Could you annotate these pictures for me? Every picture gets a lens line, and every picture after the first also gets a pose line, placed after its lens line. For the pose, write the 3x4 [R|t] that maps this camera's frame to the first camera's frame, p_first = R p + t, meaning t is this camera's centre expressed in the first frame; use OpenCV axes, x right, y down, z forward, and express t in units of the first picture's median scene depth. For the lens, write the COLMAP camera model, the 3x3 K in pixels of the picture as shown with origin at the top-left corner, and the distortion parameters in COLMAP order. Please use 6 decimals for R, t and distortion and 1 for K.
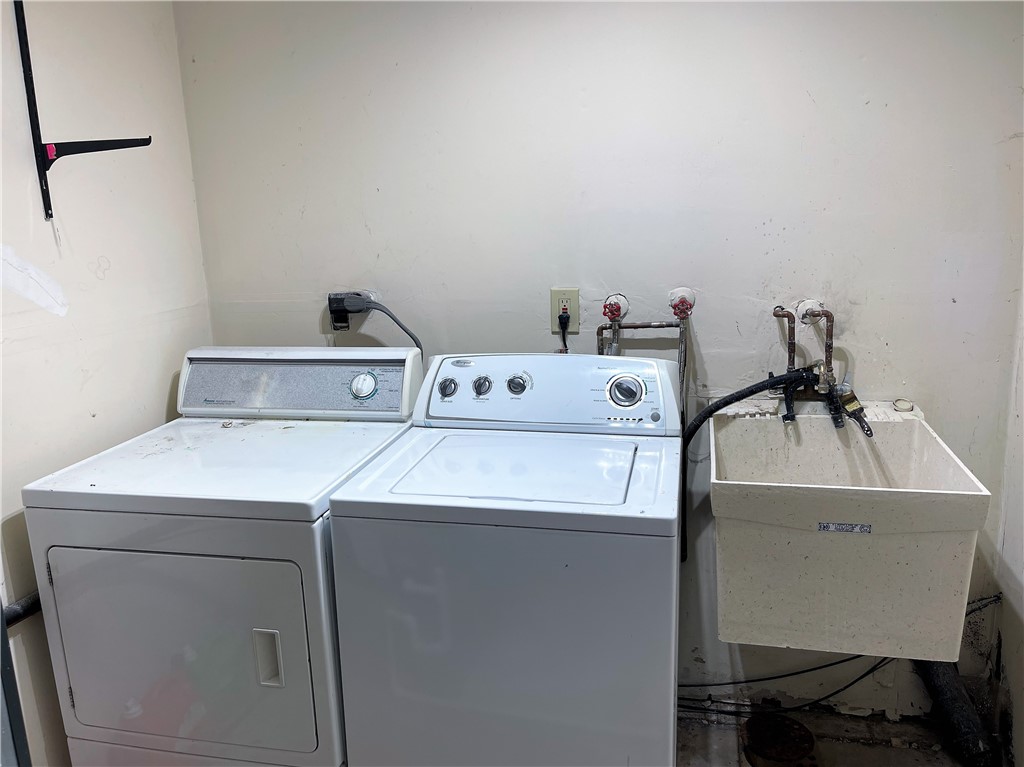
lens RADIAL K [[784.1, 0, 518.0], [0, 784.1, 377.1], [0, 0, 1]] dist [0.035520, -0.041251]
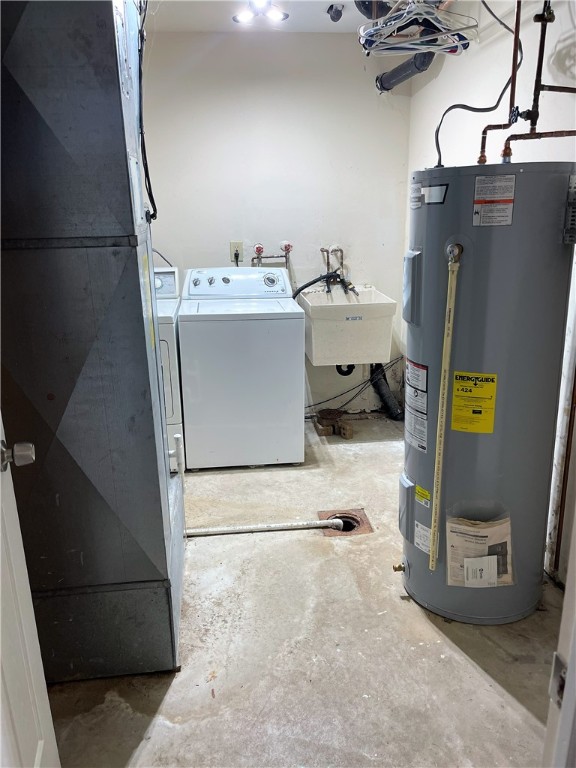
lens RADIAL K [[588.0, 0, 282.3], [0, 588.0, 381.8], [0, 0, 1]] dist [0.035520, -0.041251]
pose [[0.942430, -0.073330, 0.326265, -0.442448], [0.051926, 0.995917, 0.073847, 0.192847], [-0.330348, -0.052654, 0.942389, -0.770883]]
